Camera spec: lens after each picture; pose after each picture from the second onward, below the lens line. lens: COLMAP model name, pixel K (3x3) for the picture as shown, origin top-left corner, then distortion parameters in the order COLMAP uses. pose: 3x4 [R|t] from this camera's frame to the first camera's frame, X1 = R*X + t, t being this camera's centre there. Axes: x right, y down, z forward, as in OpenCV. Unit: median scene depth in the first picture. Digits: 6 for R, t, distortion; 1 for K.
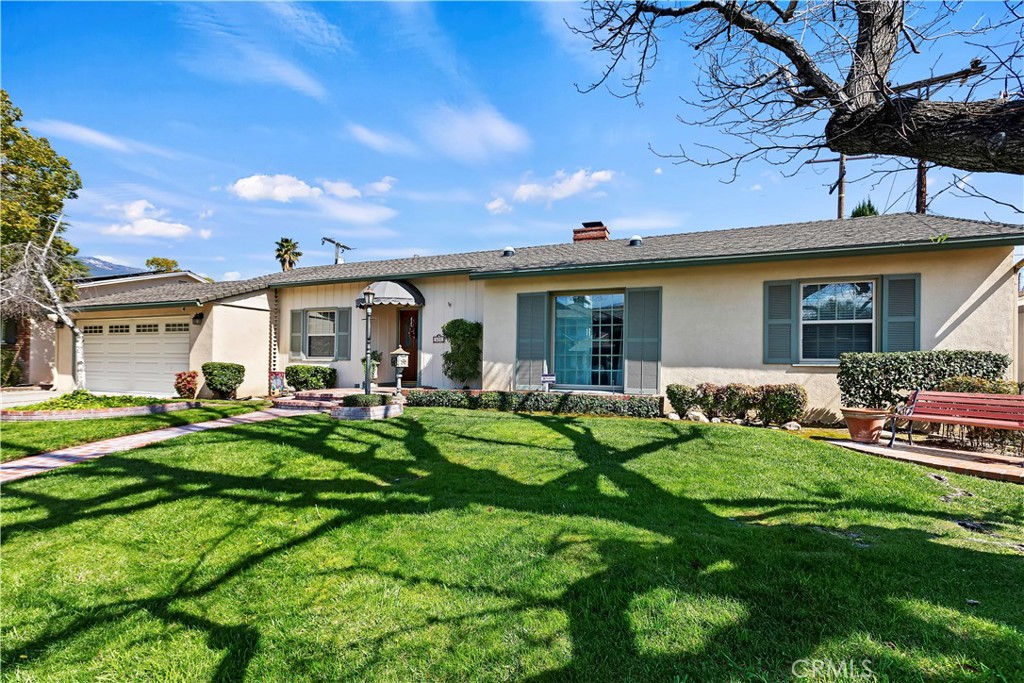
lens RADIAL K [[477.5, 0, 519.8], [0, 477.5, 353.0], [0, 0, 1]] dist [0.003992, -0.000180]
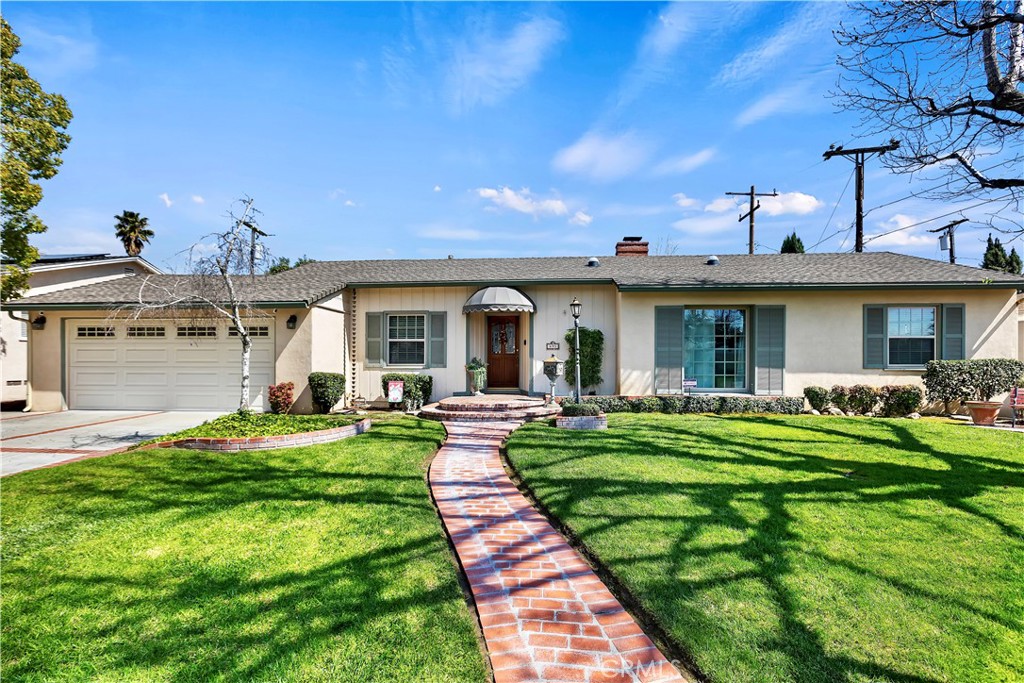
lens RADIAL K [[482.8, 0, 517.3], [0, 482.8, 356.1], [0, 0, 1]] dist [-0.000749, -0.000452]
pose [[0.949178, -0.004702, 0.314704, -0.589006], [0.000958, 0.999927, 0.012051, -0.021023], [-0.314737, -0.011137, 0.949113, 0.045893]]
